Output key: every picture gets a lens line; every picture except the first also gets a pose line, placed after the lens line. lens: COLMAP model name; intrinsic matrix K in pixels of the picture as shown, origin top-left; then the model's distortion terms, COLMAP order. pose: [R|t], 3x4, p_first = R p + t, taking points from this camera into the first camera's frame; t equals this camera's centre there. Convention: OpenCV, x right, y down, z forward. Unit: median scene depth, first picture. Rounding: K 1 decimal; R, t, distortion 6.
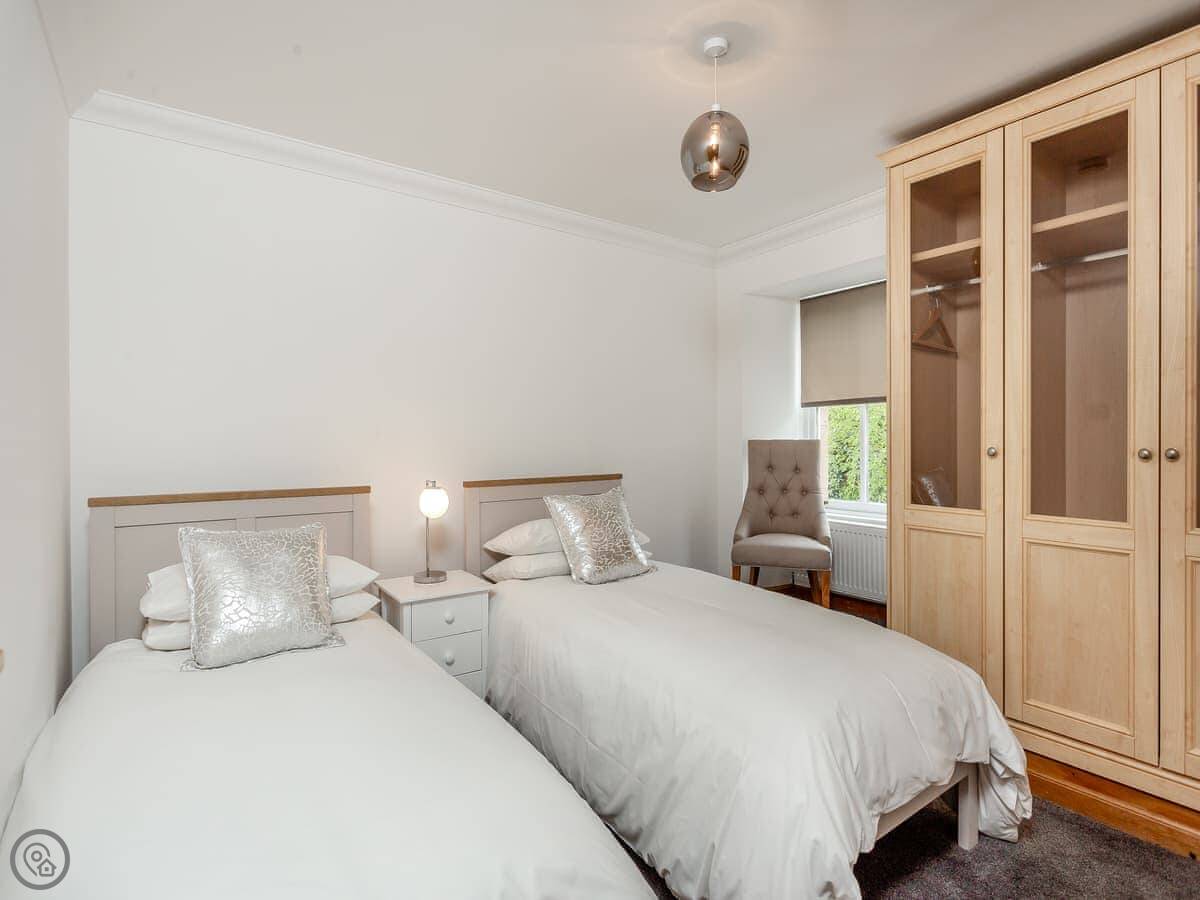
lens RADIAL K [[574.6, 0, 597.8], [0, 574.6, 444.2], [0, 0, 1]] dist [0.004026, 0.000934]
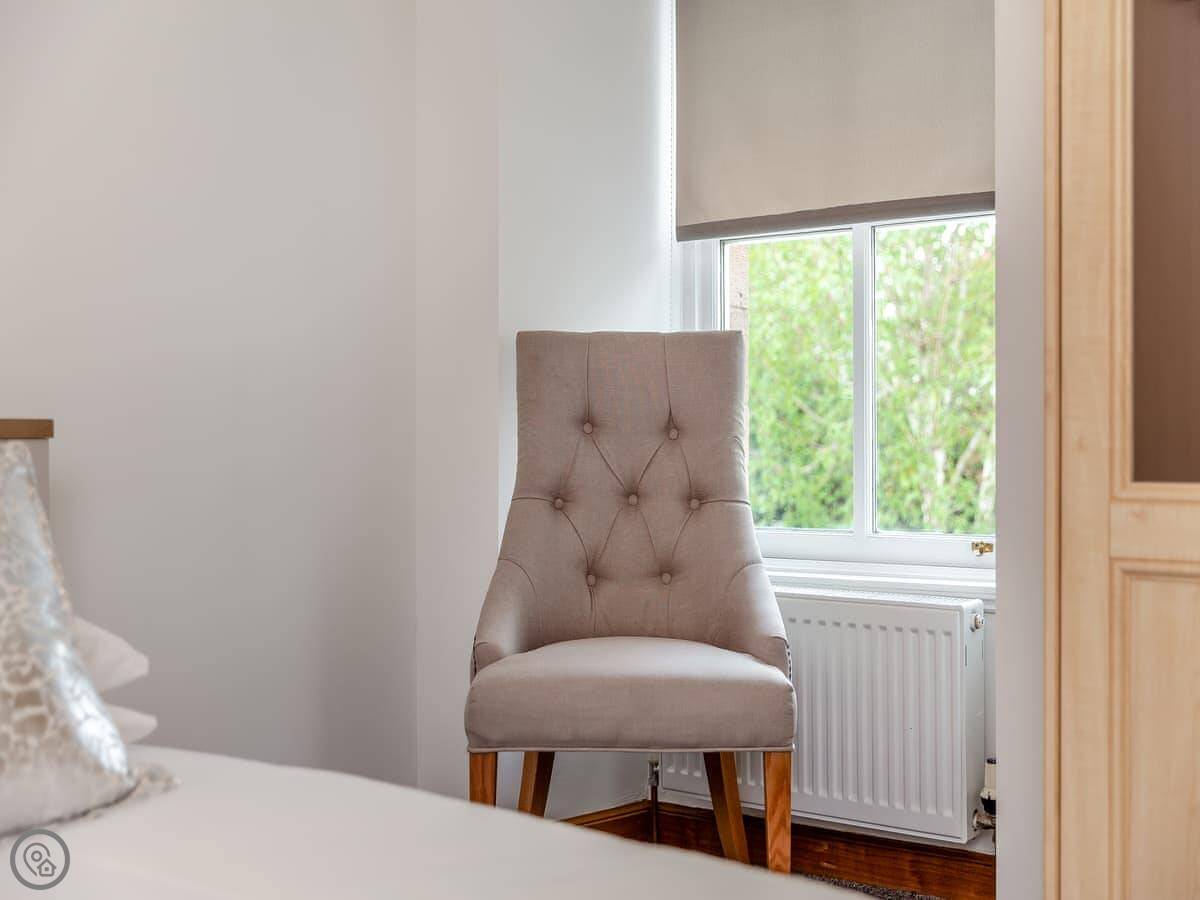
lens RADIAL K [[1619.7, 0, 600.0], [0, 1619.7, 450.0], [0, 0, 1]] dist [-0.022722, -0.056409]
pose [[0.947975, 0.000356, 0.318346, 0.037640], [-0.005840, 0.999851, 0.016274, 0.044186], [-0.318292, -0.017286, 0.947835, 0.204805]]
